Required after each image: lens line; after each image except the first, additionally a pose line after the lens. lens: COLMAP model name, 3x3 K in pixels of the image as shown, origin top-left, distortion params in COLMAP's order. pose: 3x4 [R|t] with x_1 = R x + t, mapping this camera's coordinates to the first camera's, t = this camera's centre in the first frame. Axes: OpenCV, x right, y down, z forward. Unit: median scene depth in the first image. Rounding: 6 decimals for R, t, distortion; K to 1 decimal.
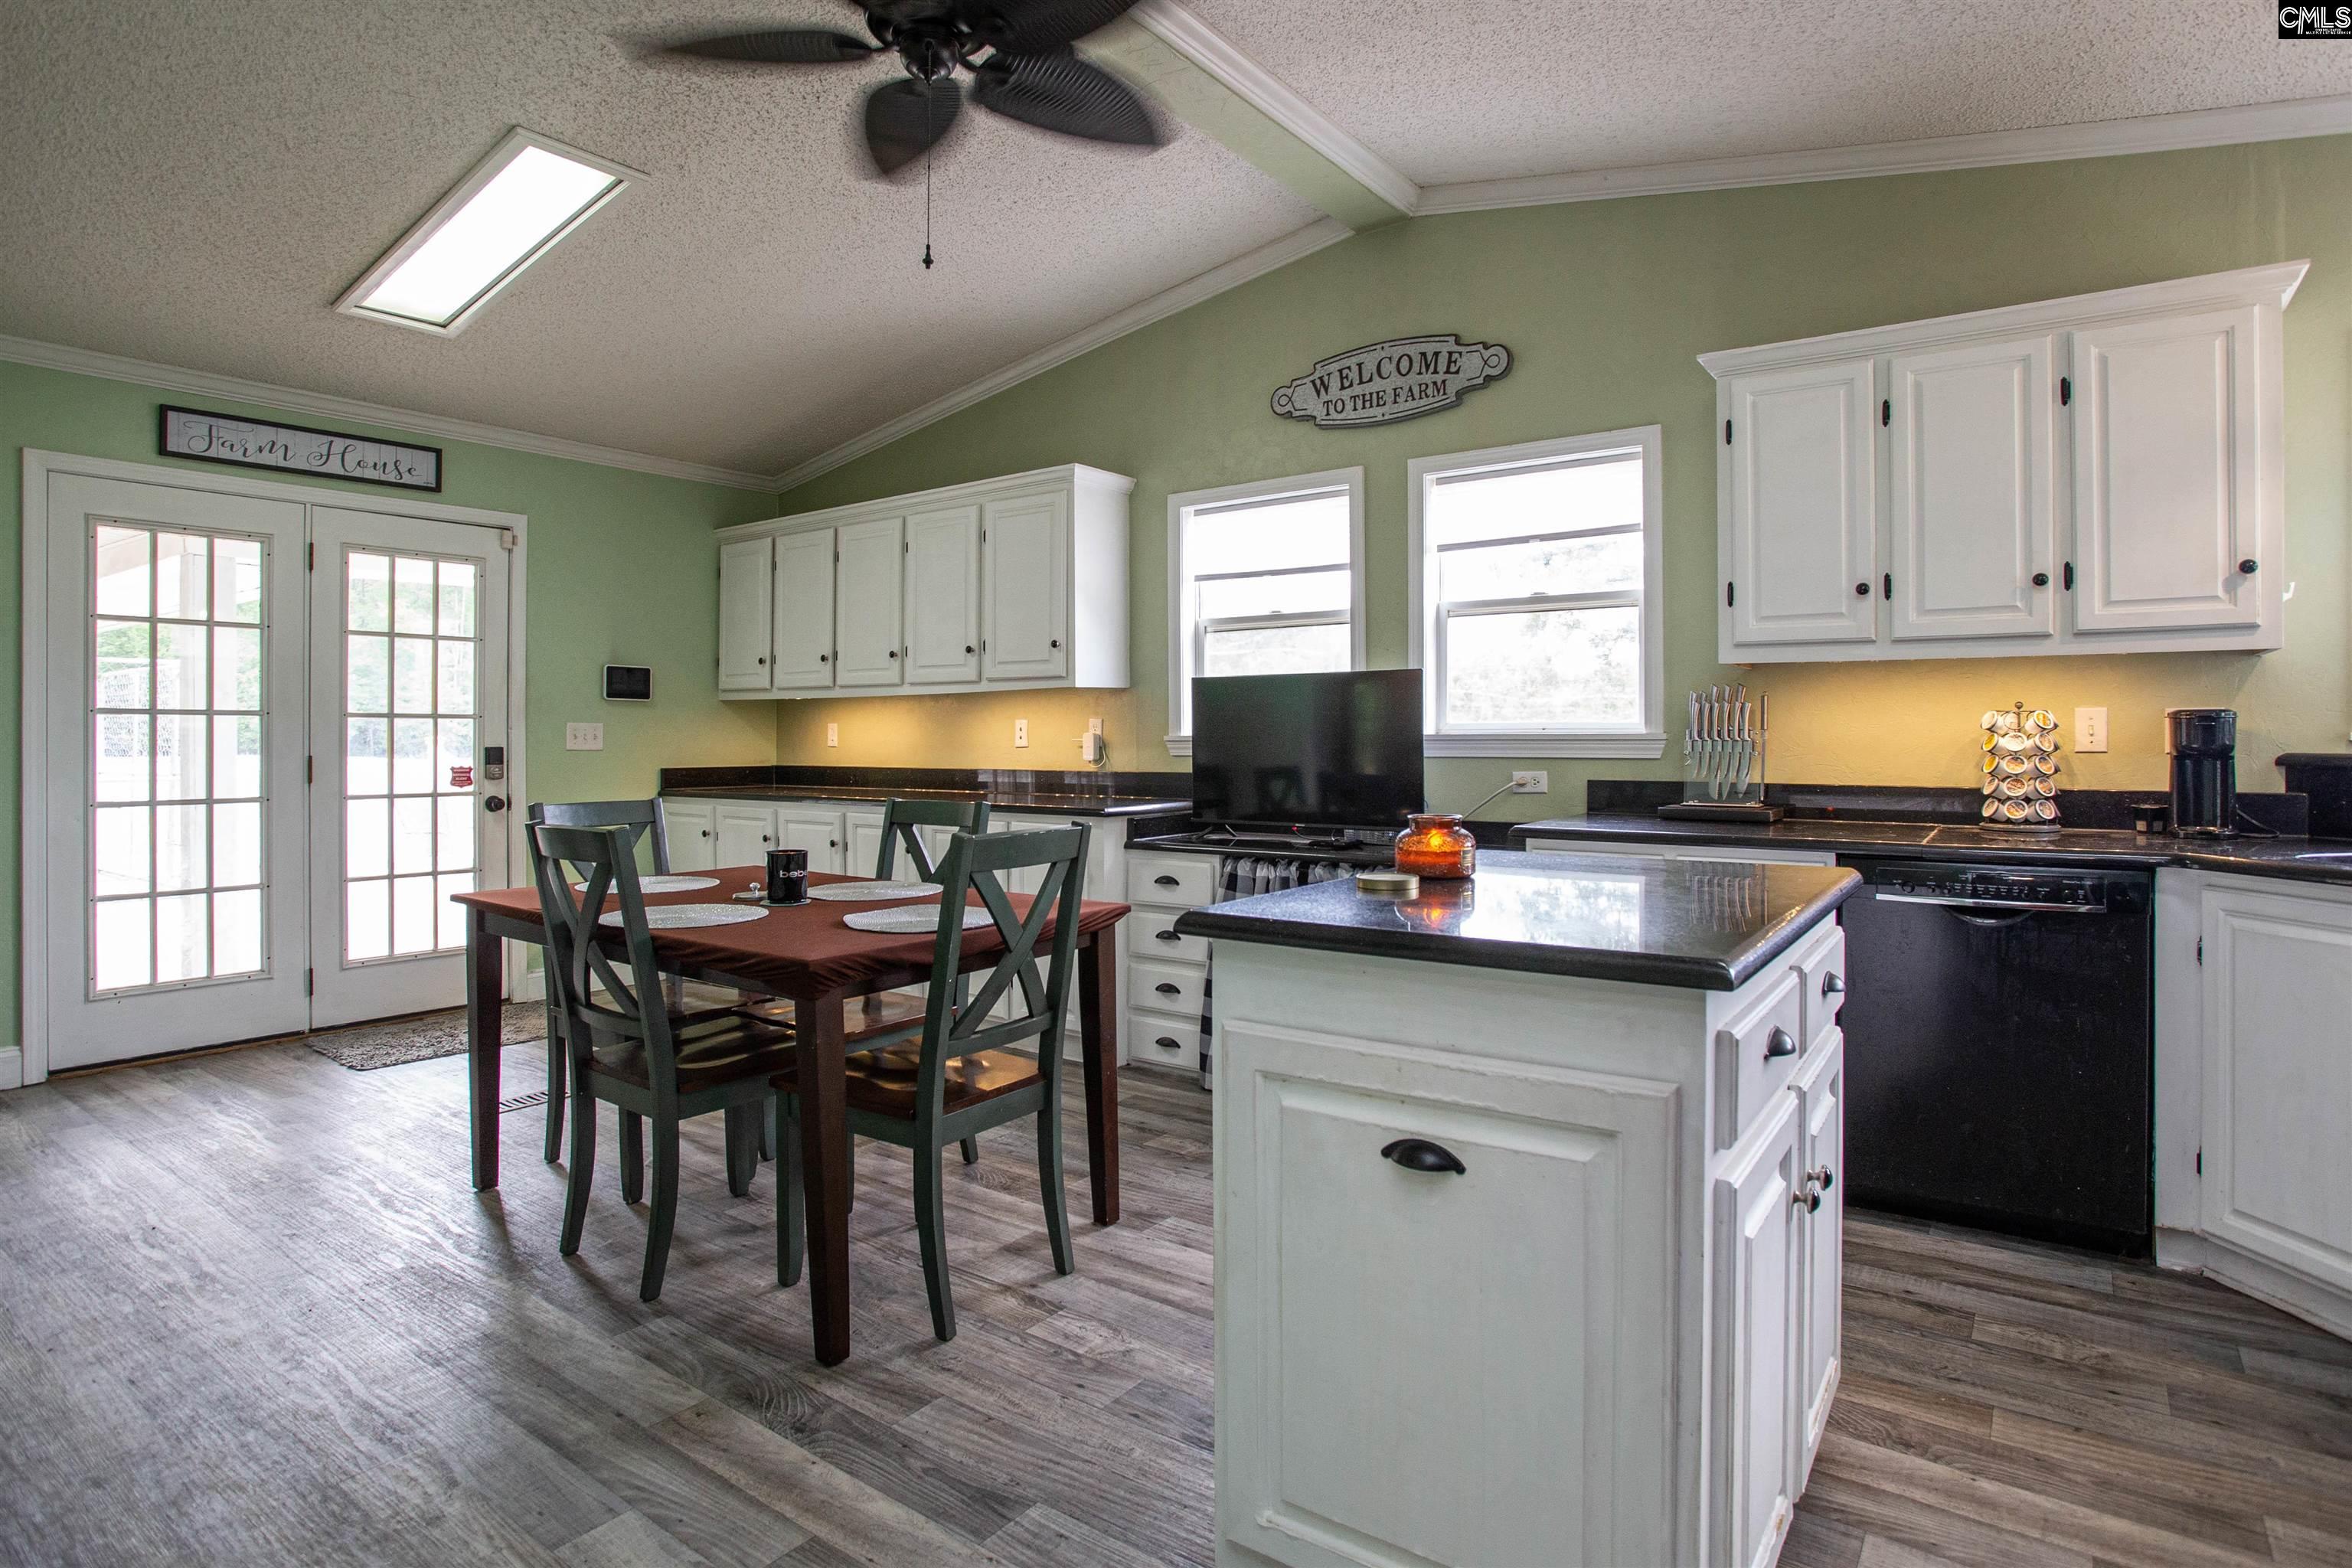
lens RADIAL K [[1232.9, 0, 1183.3], [0, 1232.9, 734.1], [0, 0, 1]] dist [-0.077042, 0.034205]
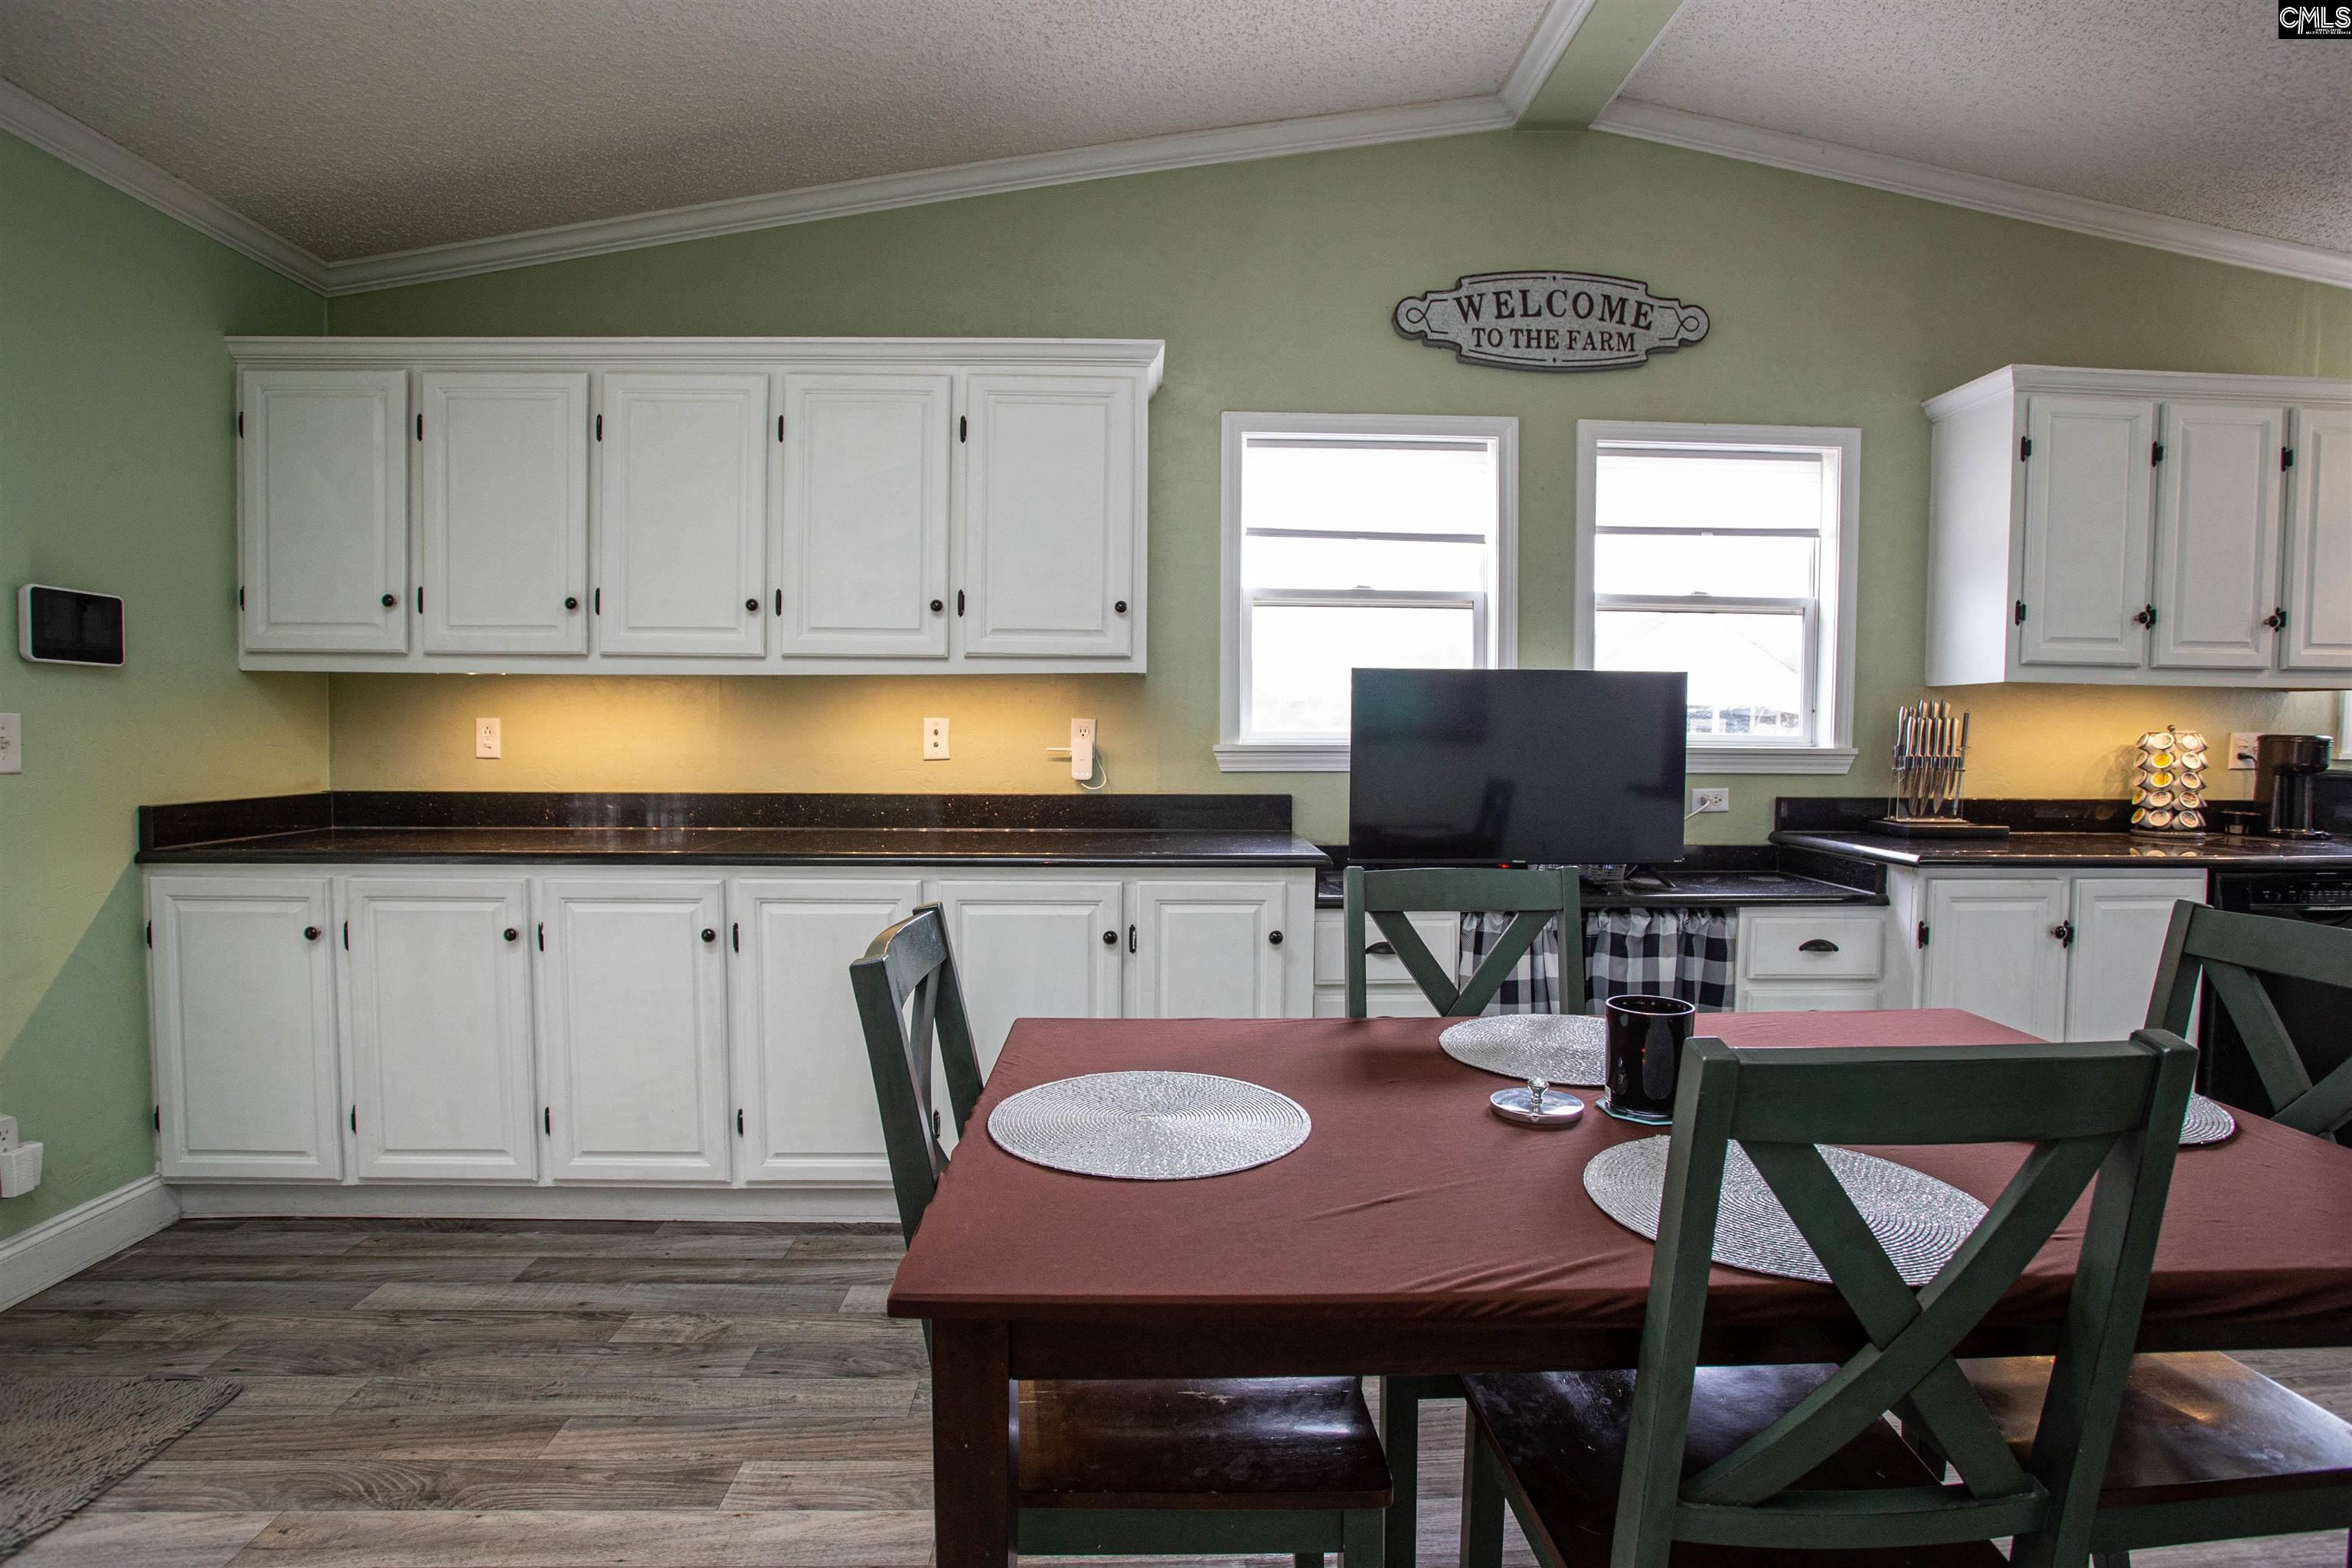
lens RADIAL K [[1201.4, 0, 1183.7], [0, 1201.4, 780.1], [0, 0, 1]] dist [-0.079427, 0.036455]
pose [[0.783624, -0.018317, 0.620965, -0.542839], [-0.009746, 0.999080, 0.041769, -0.008388], [-0.621159, -0.038783, 0.782724, 0.528869]]
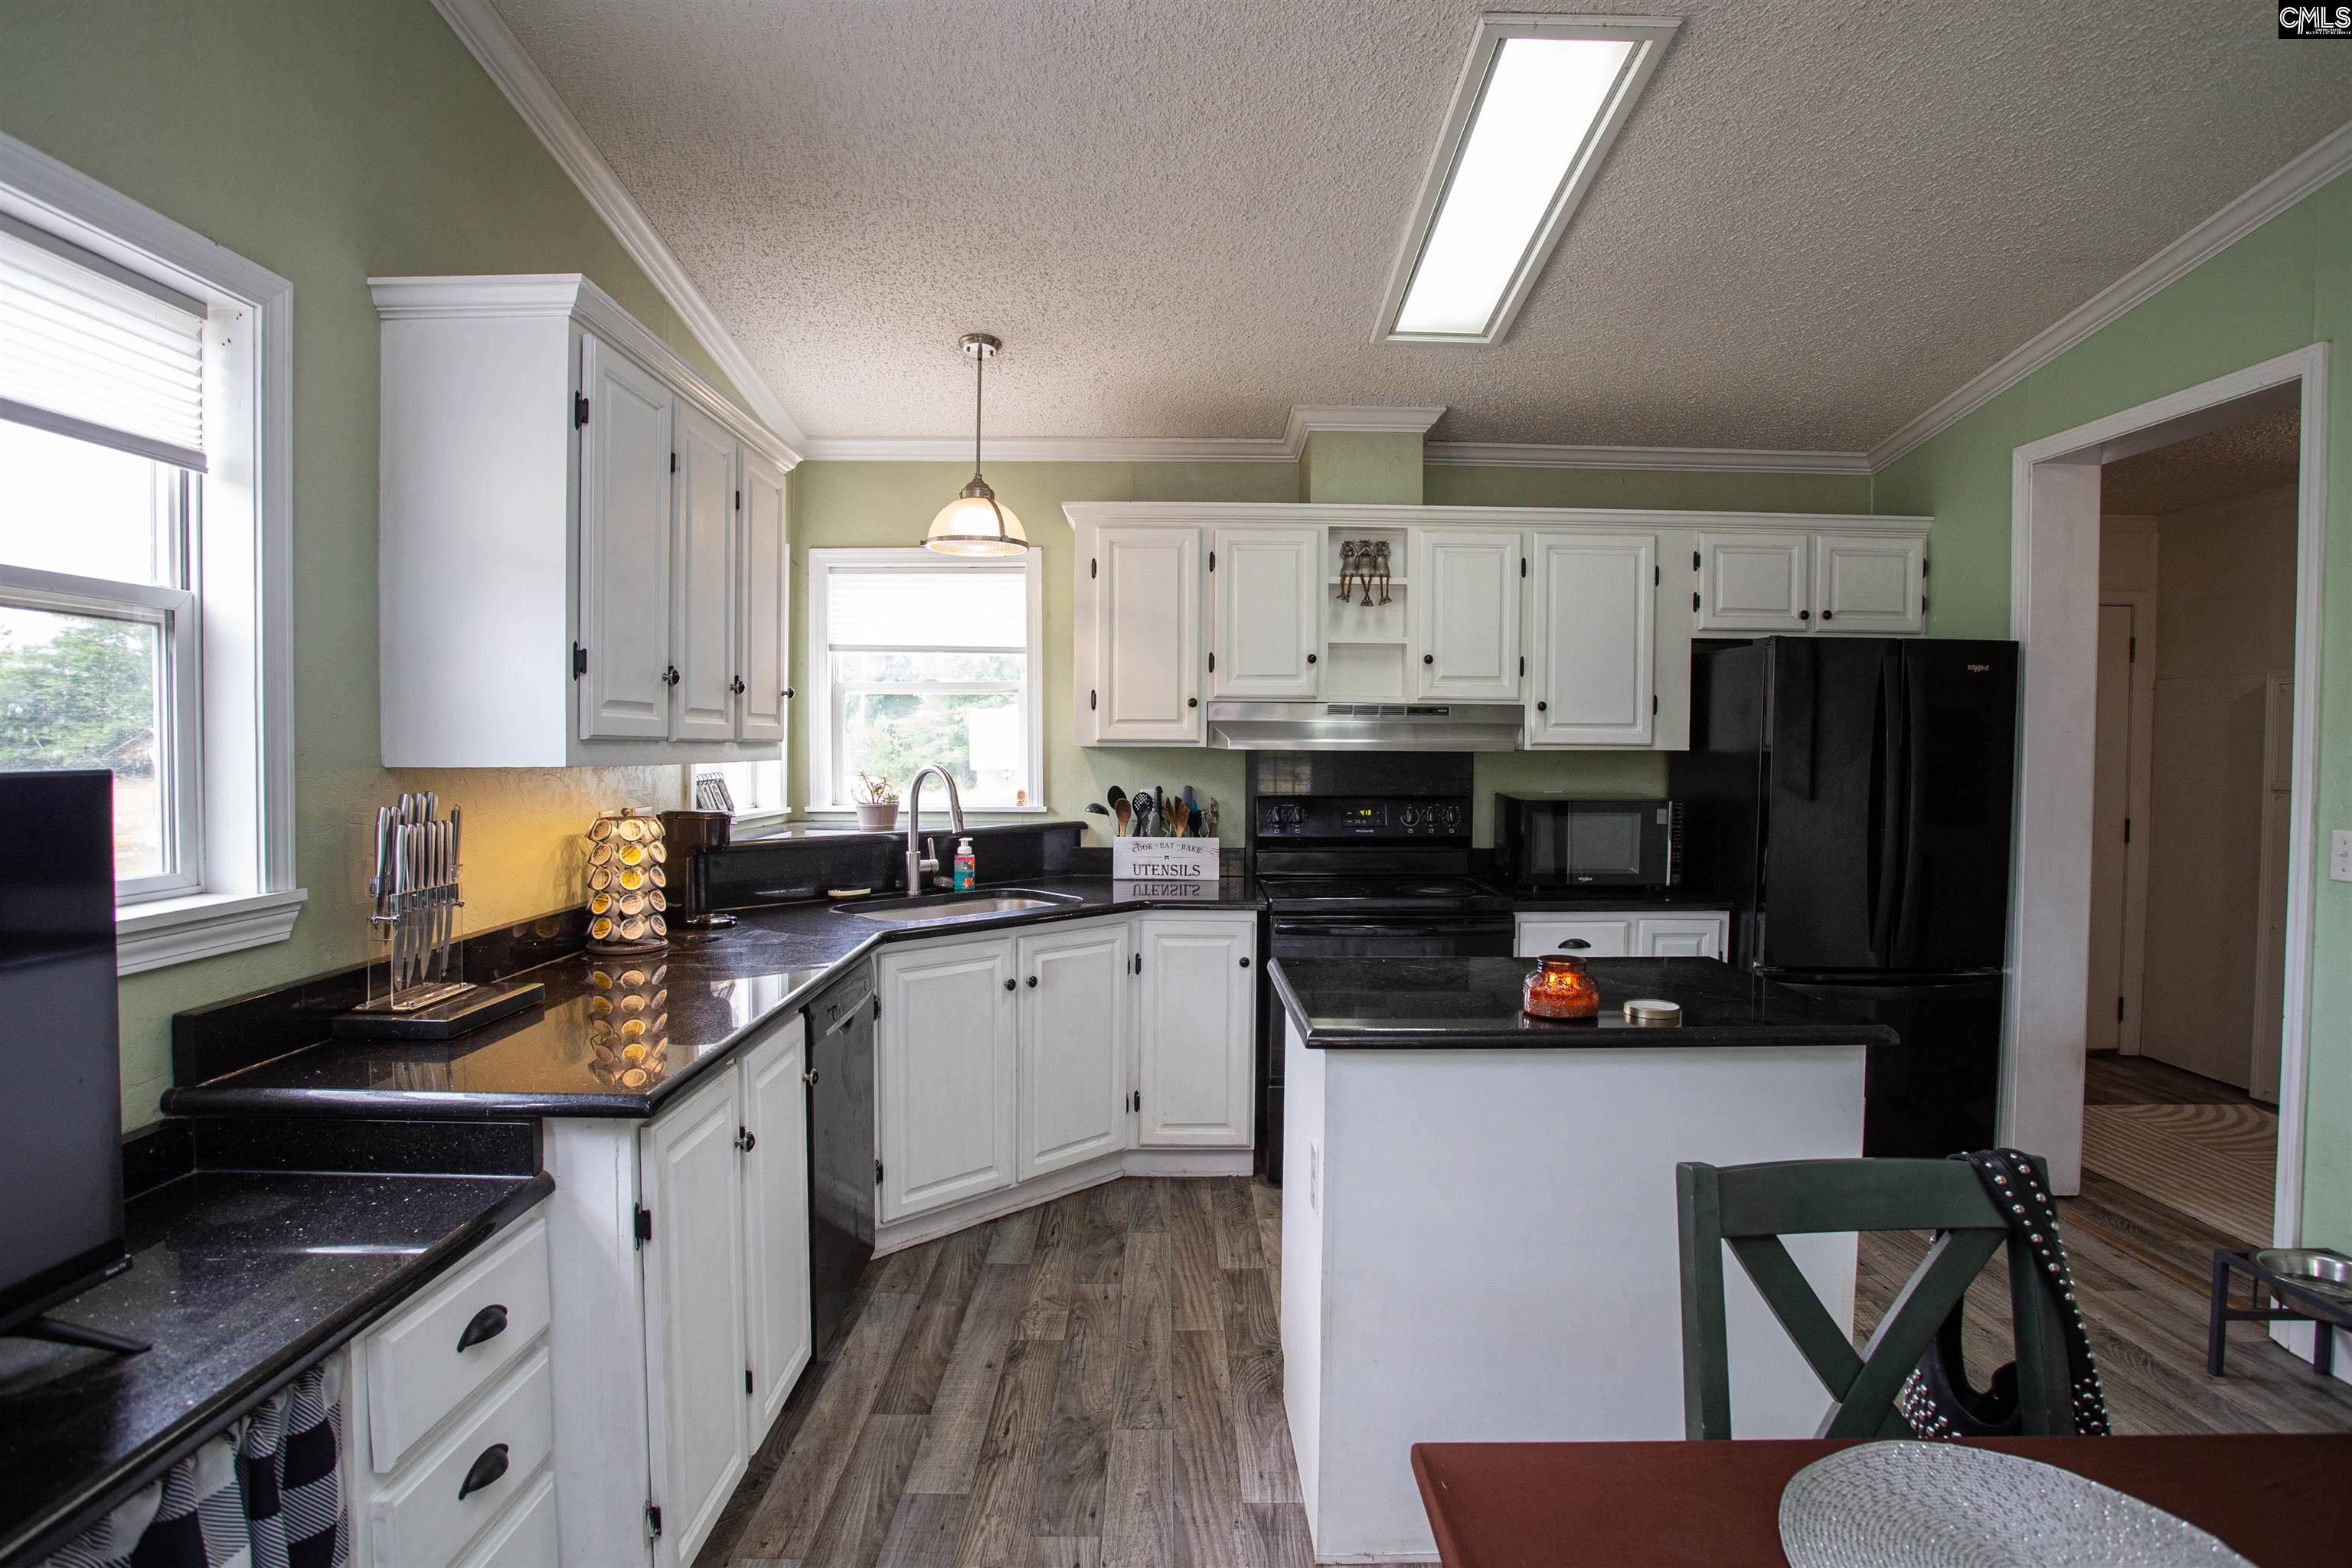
lens RADIAL K [[1206.9, 0, 1186.0], [0, 1206.9, 800.0], [0, 0, 1]] dist [-0.077892, 0.043235]
pose [[-0.602012, -0.040547, 0.797457, -0.200820], [-0.006977, 0.998939, 0.045525, -0.056937], [-0.798457, 0.021843, -0.601656, 0.885435]]
